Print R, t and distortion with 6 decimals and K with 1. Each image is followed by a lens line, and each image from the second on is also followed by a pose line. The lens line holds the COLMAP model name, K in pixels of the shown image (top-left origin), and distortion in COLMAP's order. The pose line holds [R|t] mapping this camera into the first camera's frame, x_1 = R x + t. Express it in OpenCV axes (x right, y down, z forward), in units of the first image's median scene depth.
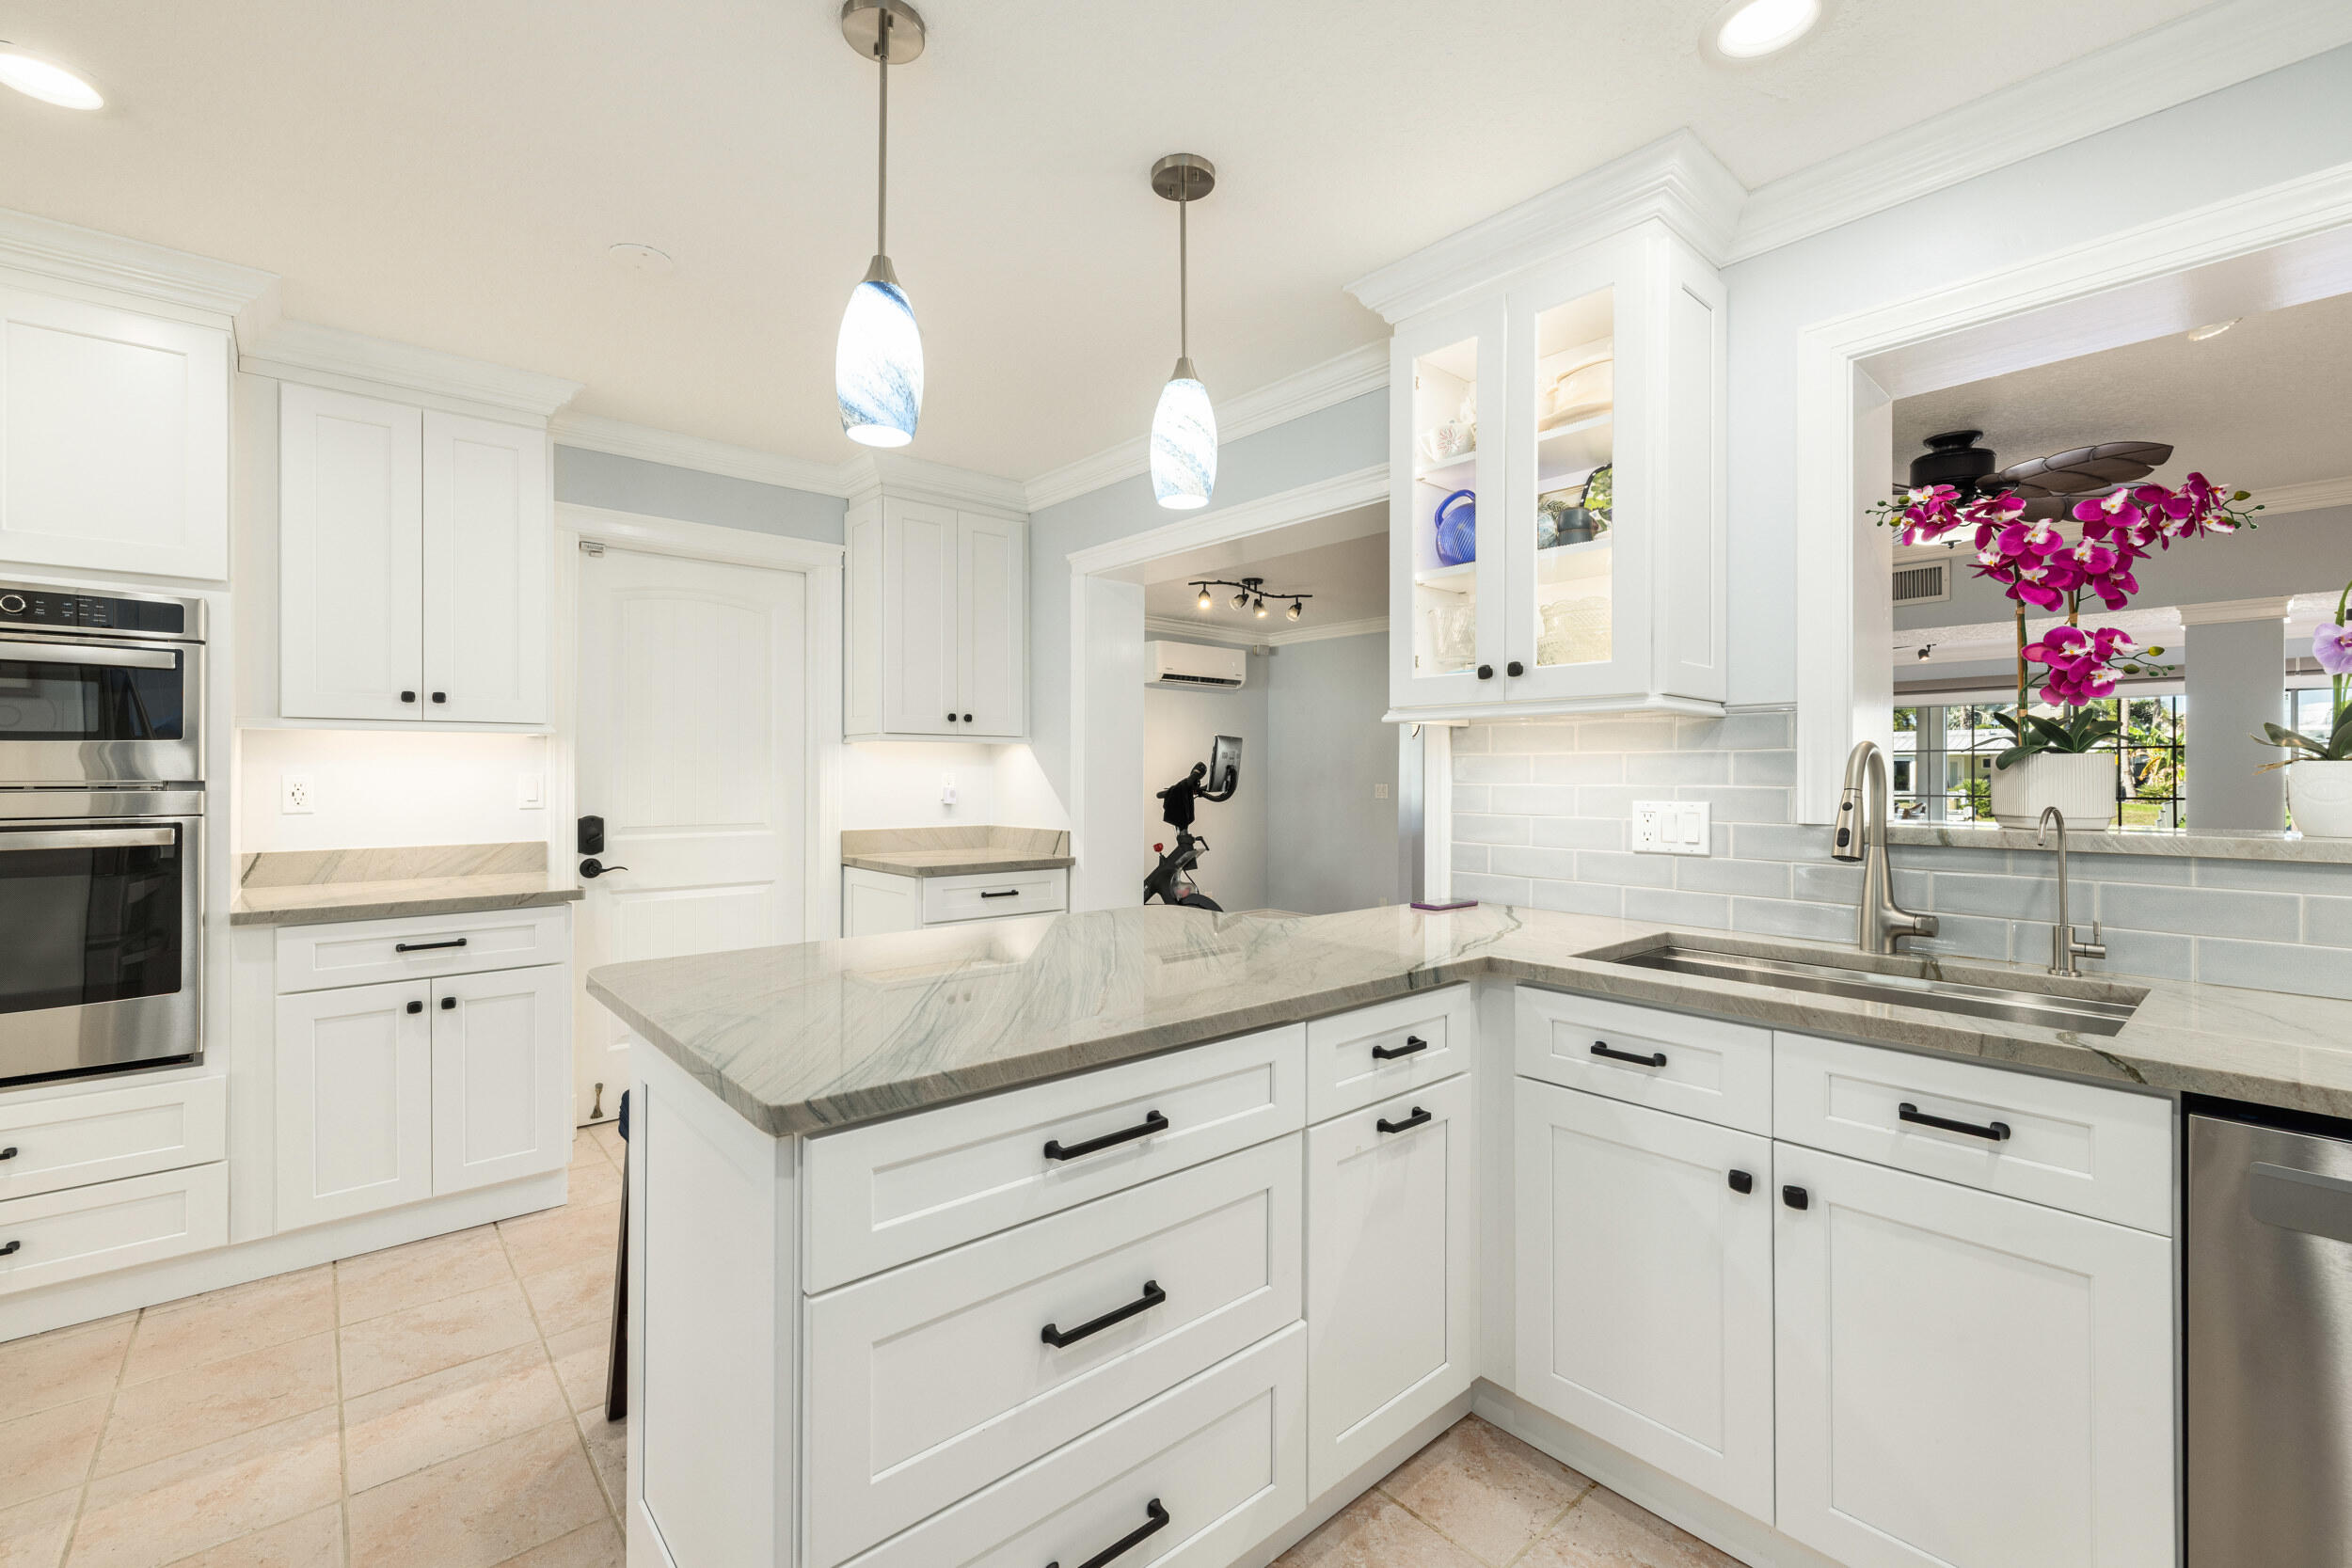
lens RADIAL K [[993.7, 0, 1181.4], [0, 993.7, 767.2], [0, 0, 1]] dist [0.003734, 0.001582]
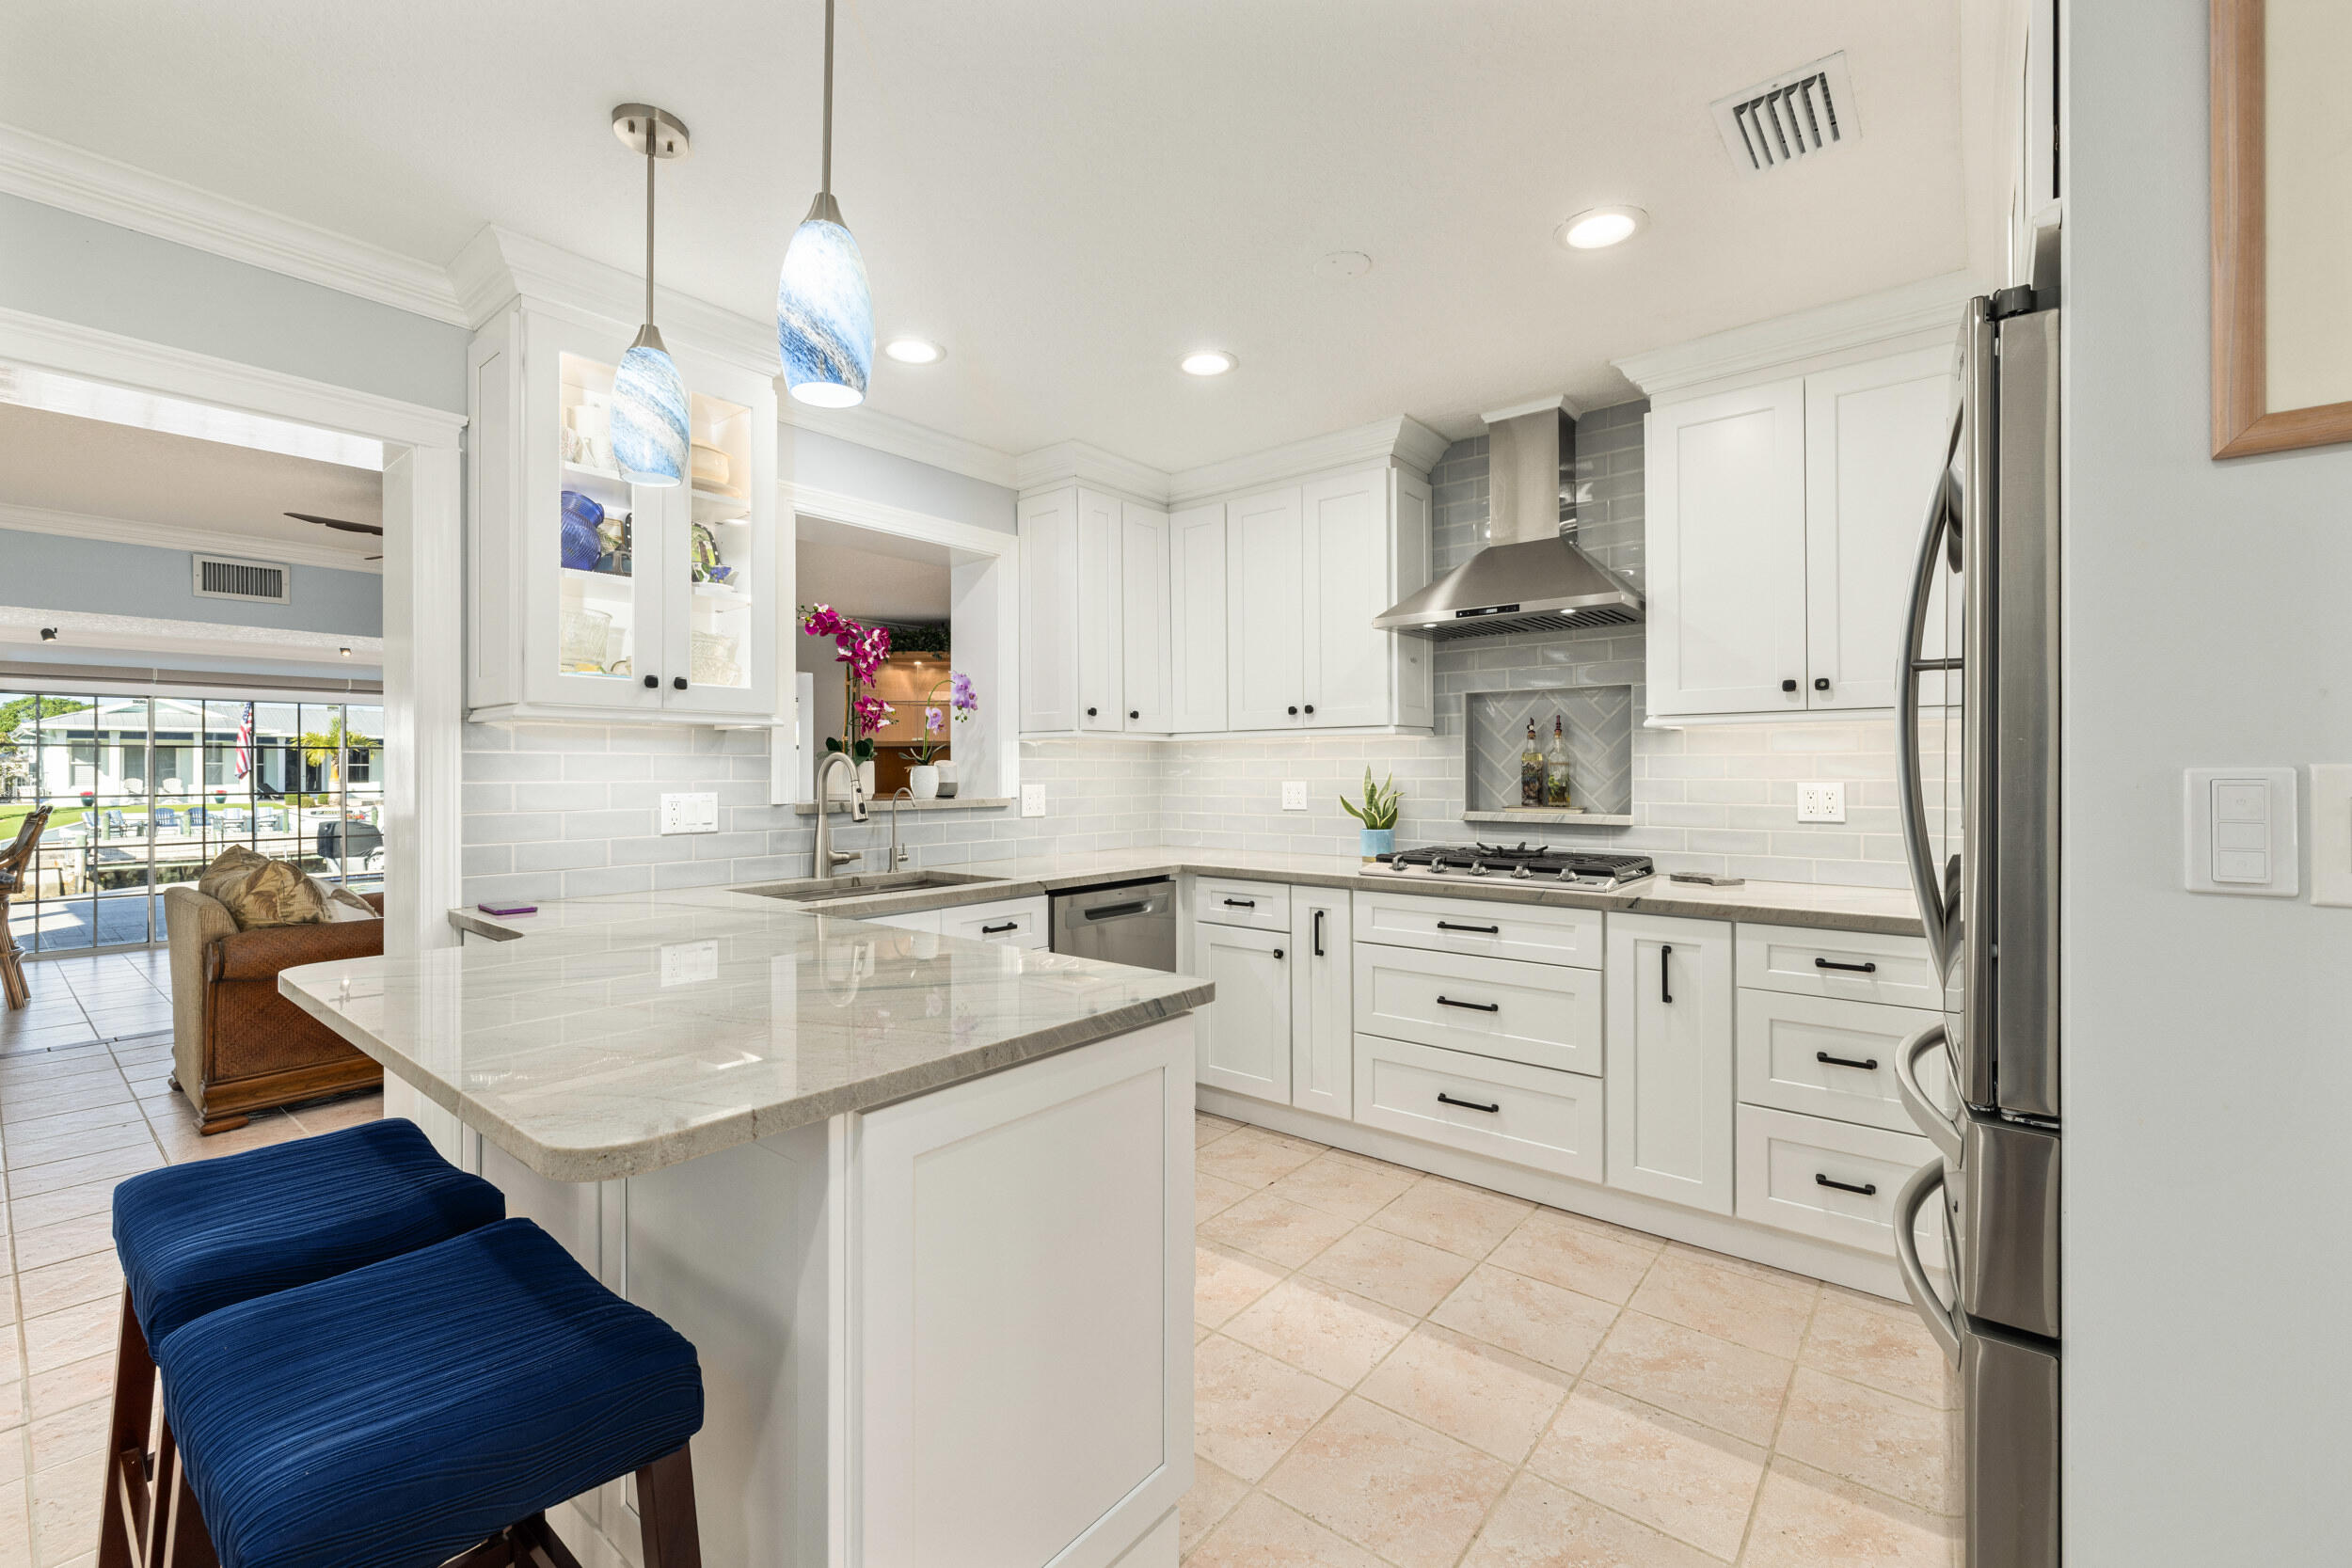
lens RADIAL K [[993.7, 0, 1176.4], [0, 993.7, 775.0], [0, 0, 1]] dist [0.003734, 0.001582]
pose [[-0.175955, -0.000849, 0.984398, -0.971606], [-0.005111, 0.999987, -0.000051, 0.008201], [-0.984385, -0.005040, -0.175957, 0.652899]]
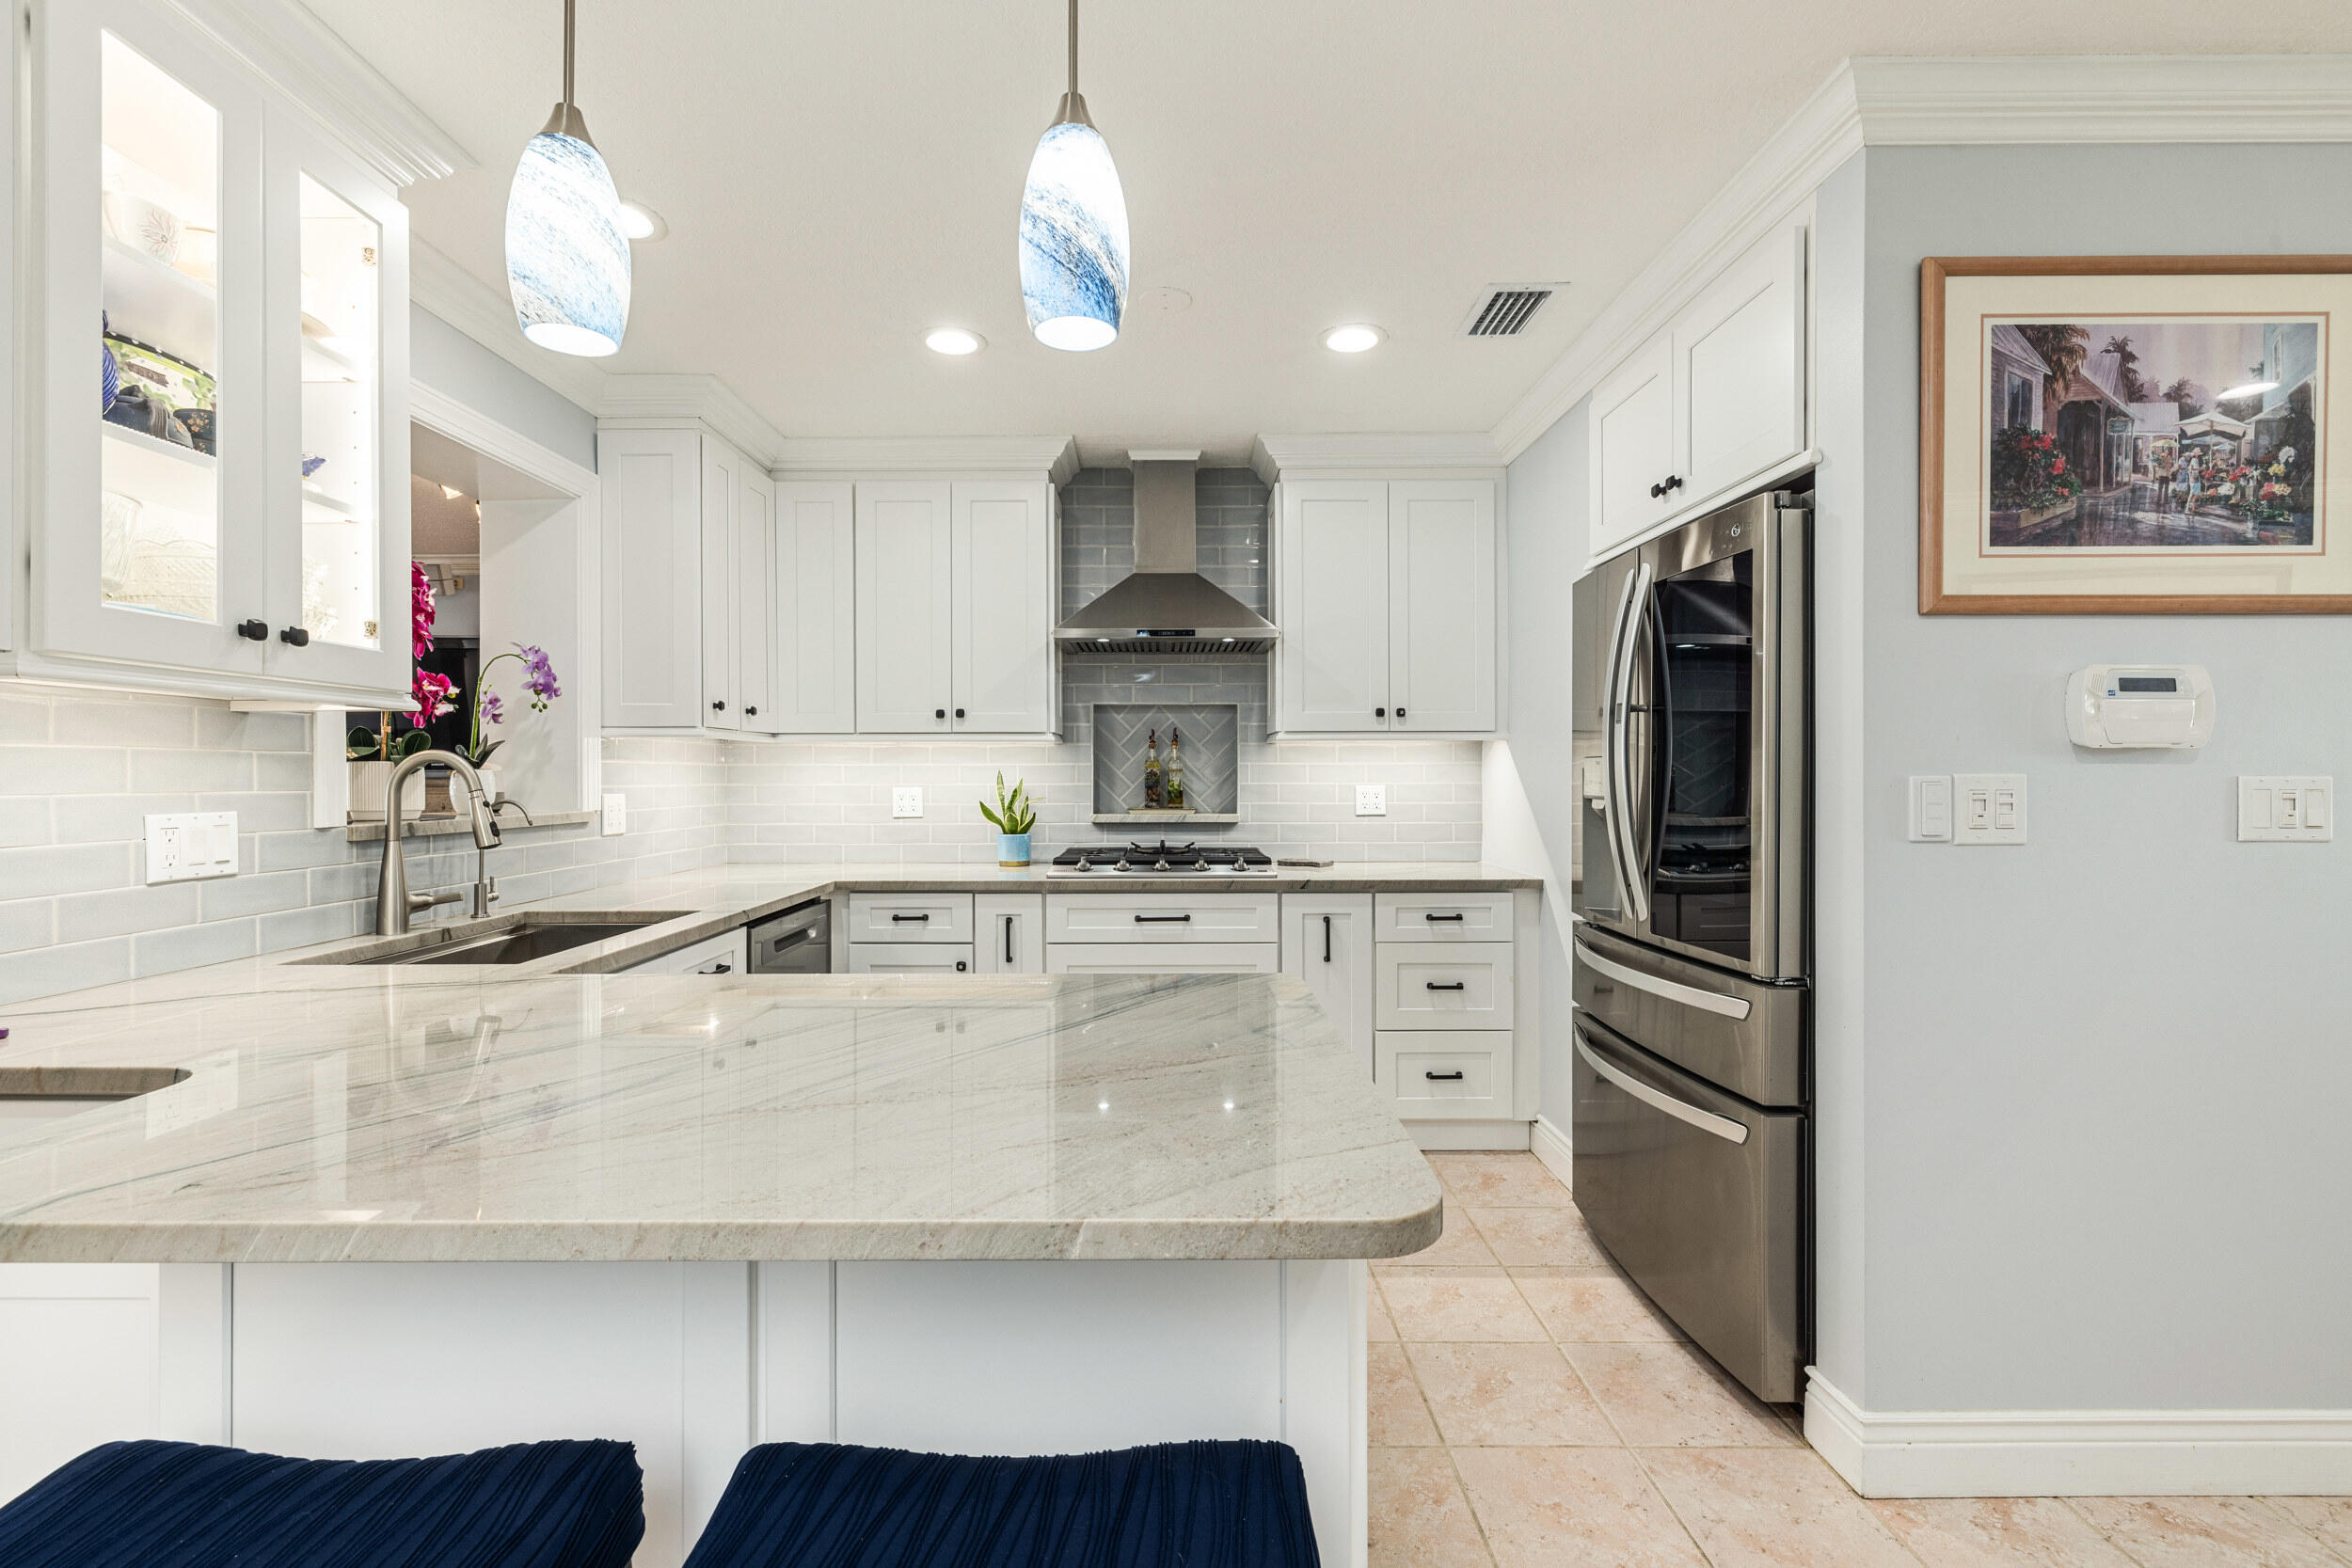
lens RADIAL K [[993.7, 0, 1176.0], [0, 993.7, 782.5], [0, 0, 1]] dist [0.003734, 0.001582]
pose [[-0.764850, -0.001286, 0.644207, -0.663402], [-0.002046, 0.999998, -0.000433, 0.009997], [-0.644205, -0.001649, -0.764851, 1.194600]]
